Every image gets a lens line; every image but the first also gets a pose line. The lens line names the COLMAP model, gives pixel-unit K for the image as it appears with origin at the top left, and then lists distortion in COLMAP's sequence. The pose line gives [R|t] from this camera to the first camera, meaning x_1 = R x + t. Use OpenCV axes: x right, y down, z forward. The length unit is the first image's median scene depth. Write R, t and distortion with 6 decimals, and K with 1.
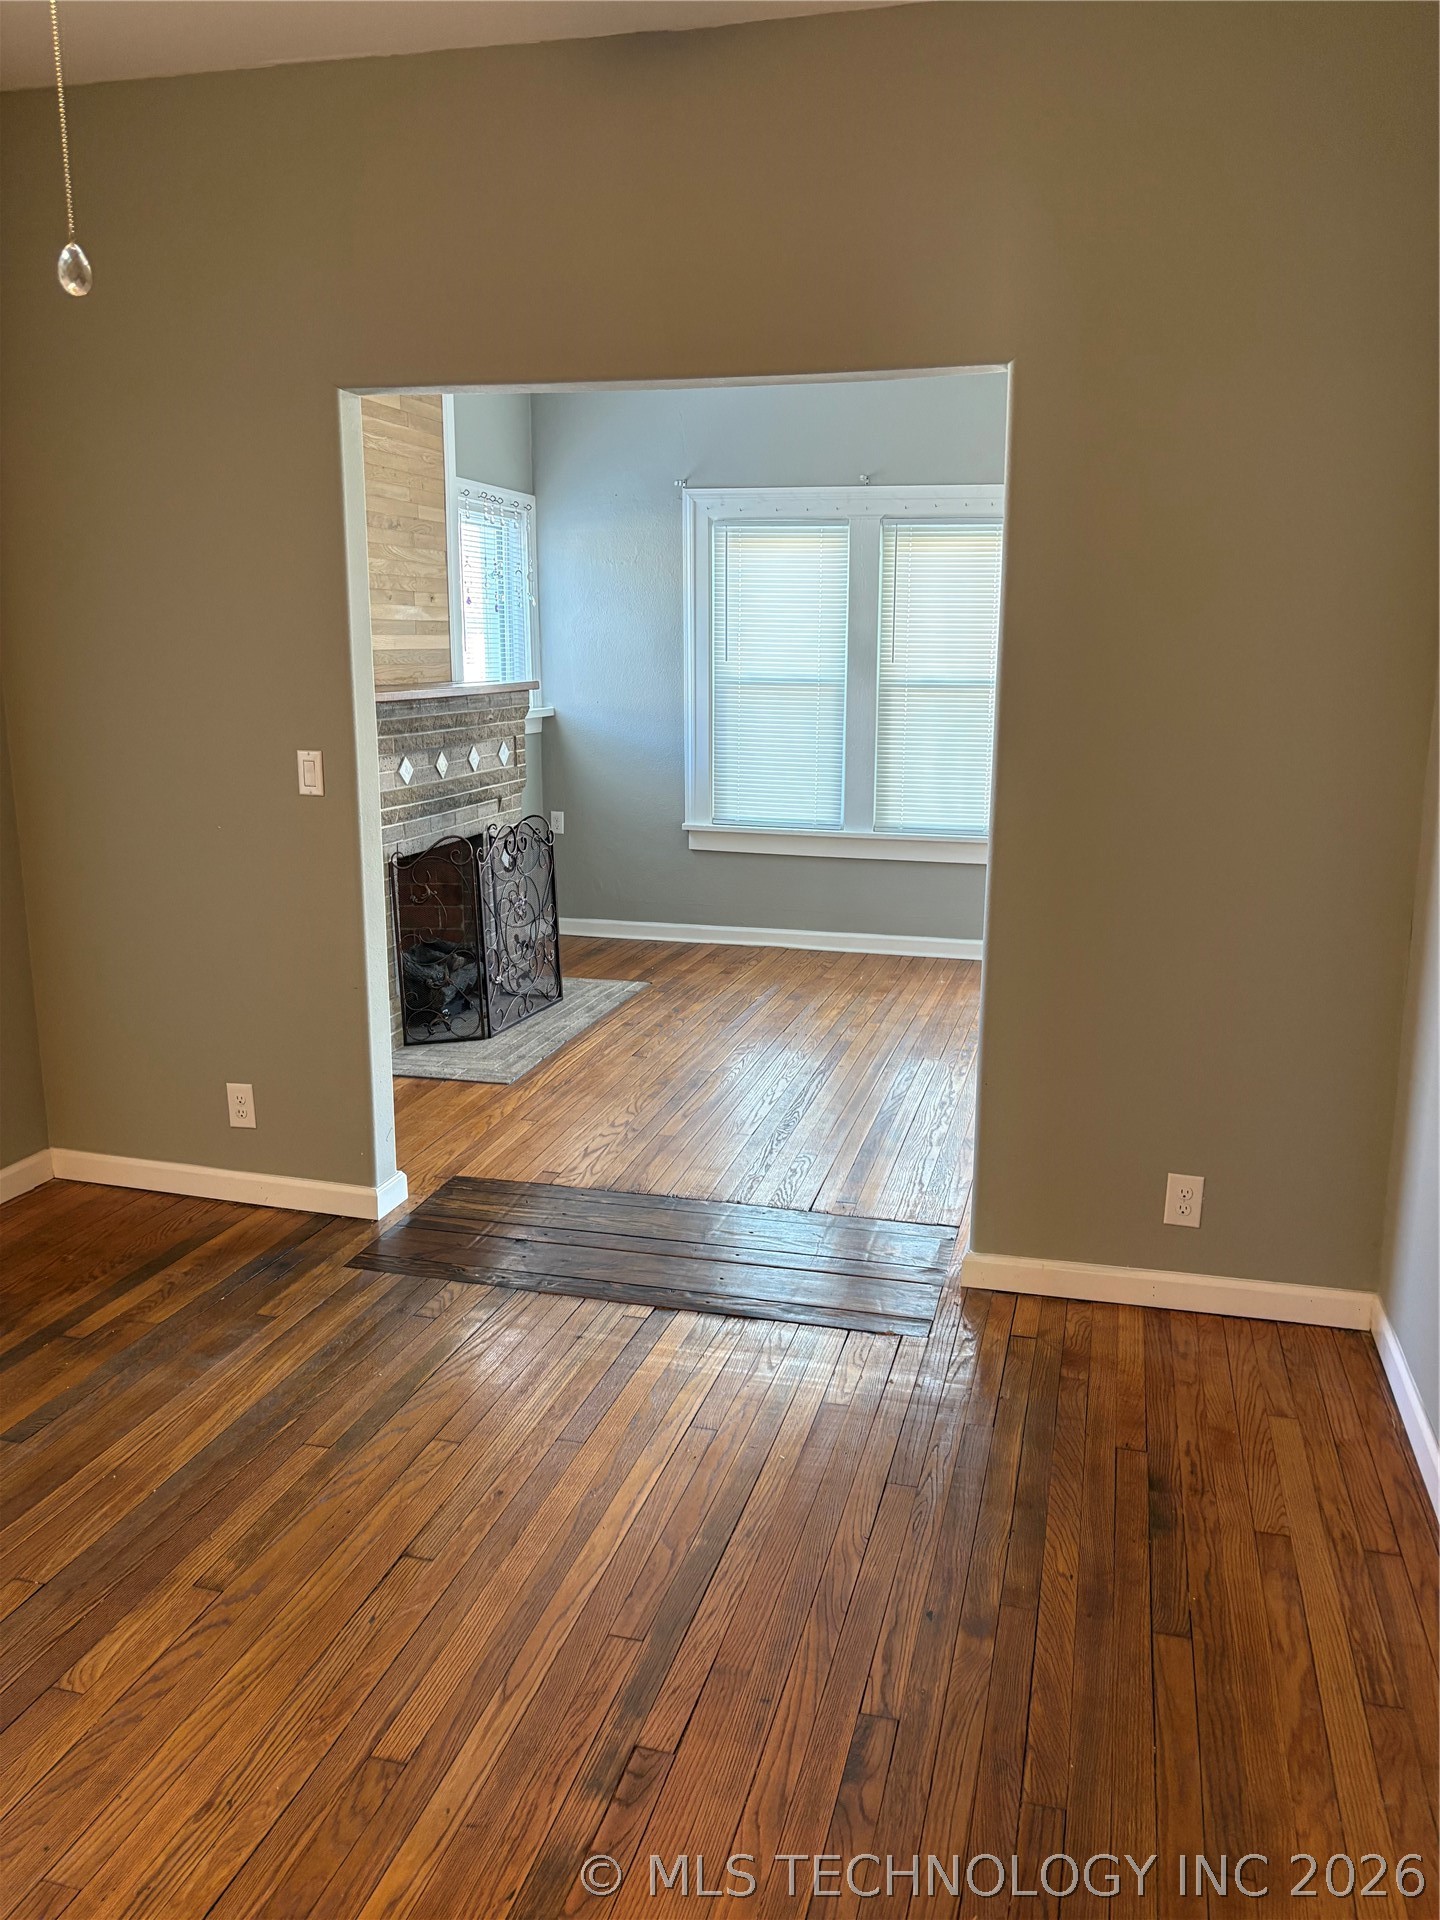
lens RADIAL K [[1475.6, 0, 720.0], [0, 1475.6, 960.0], [0, 0, 1]] dist [0.016435, 0.007416]
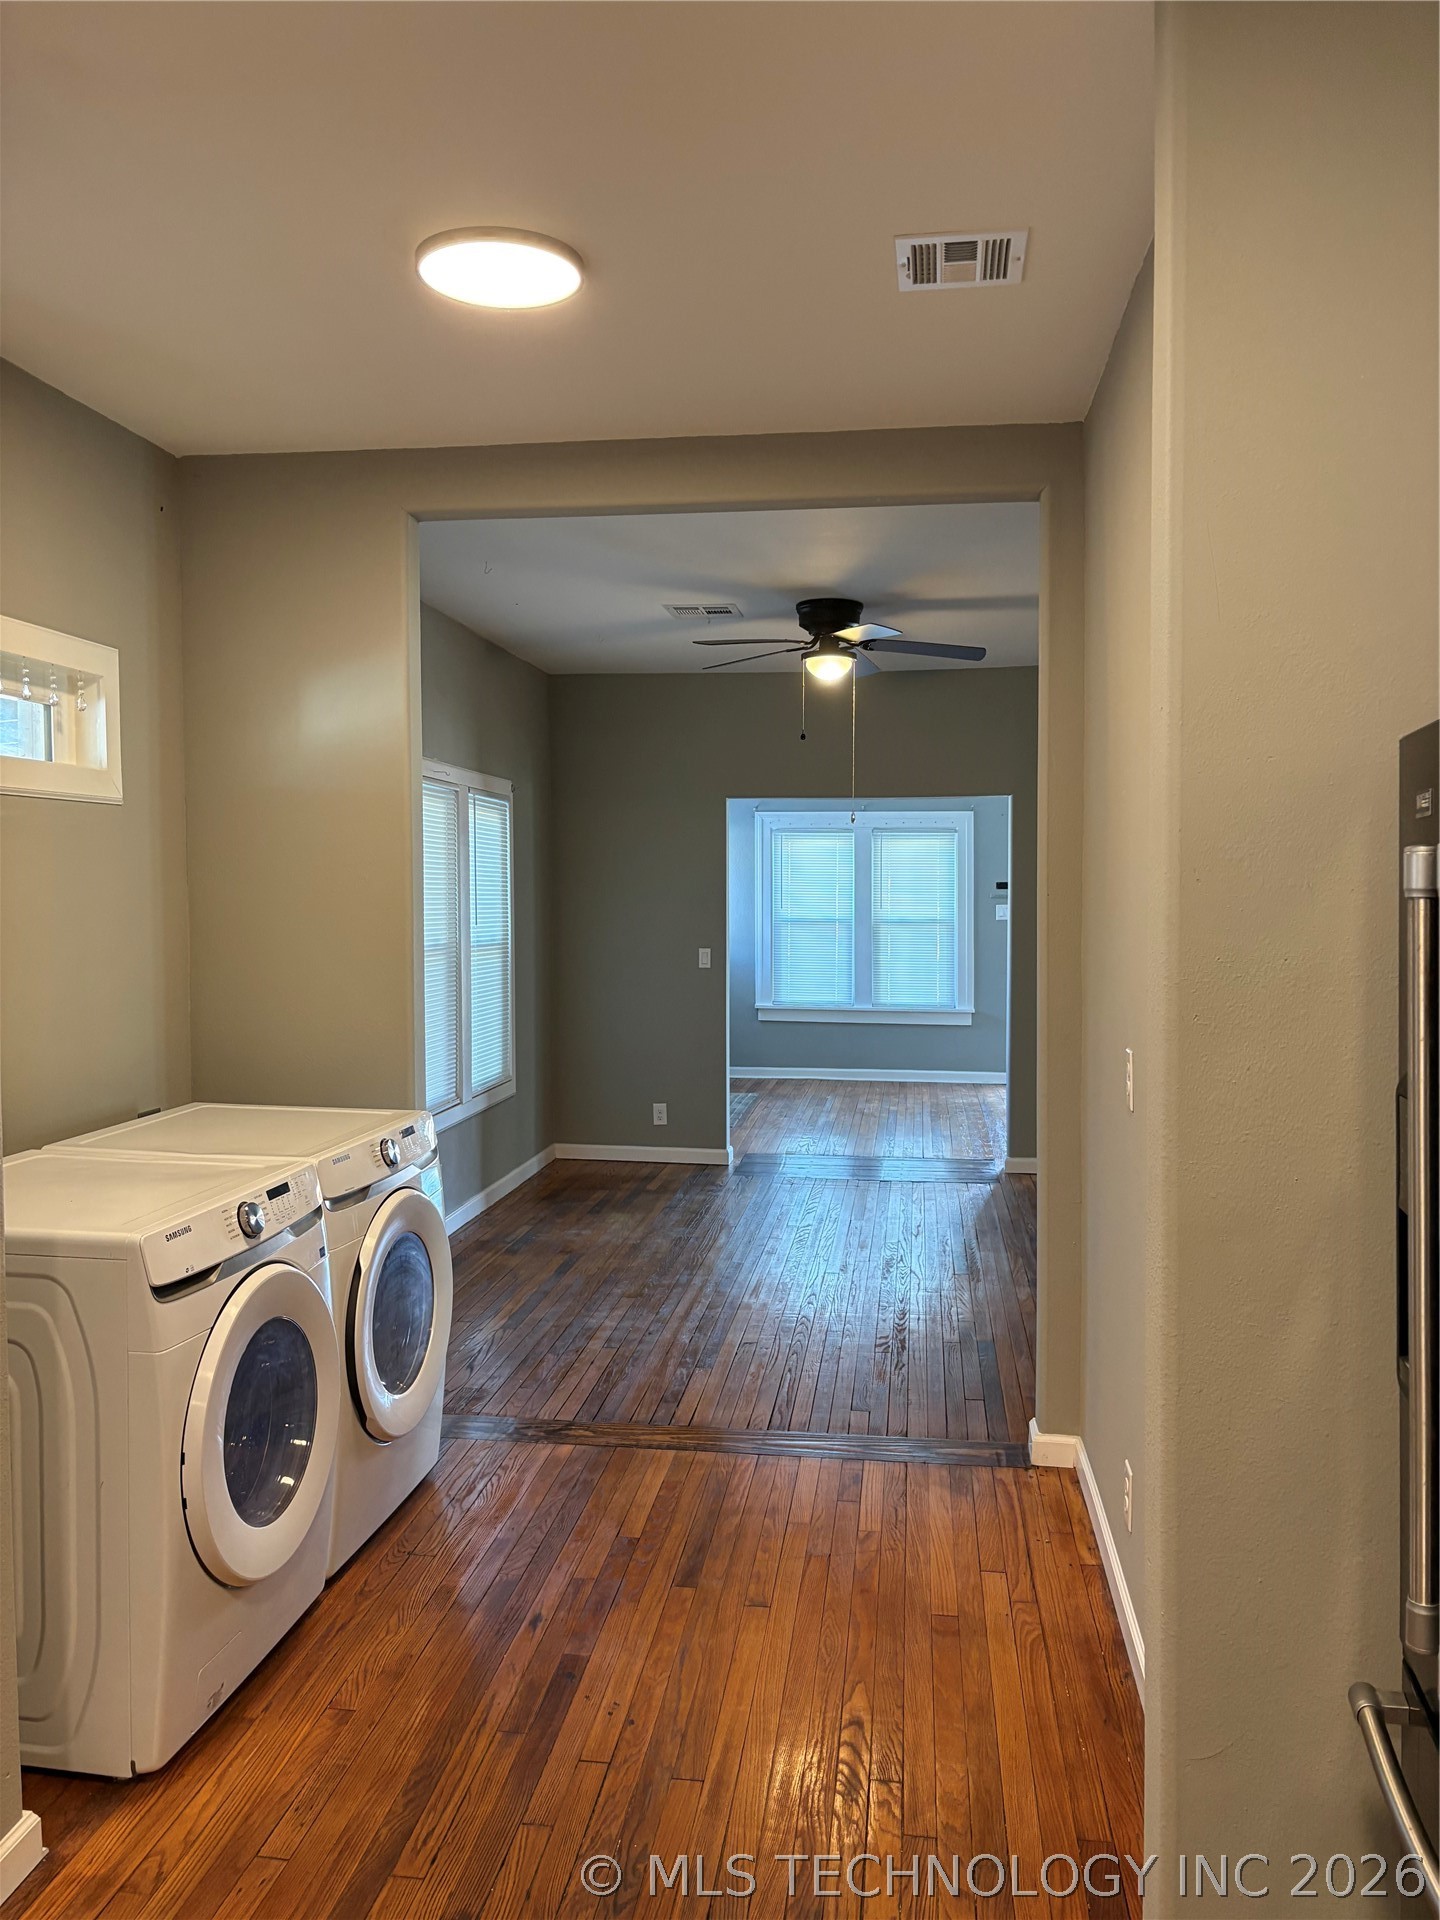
lens RADIAL K [[1457.7, 0, 720.0], [0, 1457.7, 960.0], [0, 0, 1]] dist [0.105295, -0.117094]
pose [[0.990285, -0.007369, 0.138858, -0.304915], [0.030000, 0.986401, -0.161597, 0.127586], [-0.135779, 0.164193, 0.977039, -0.634076]]
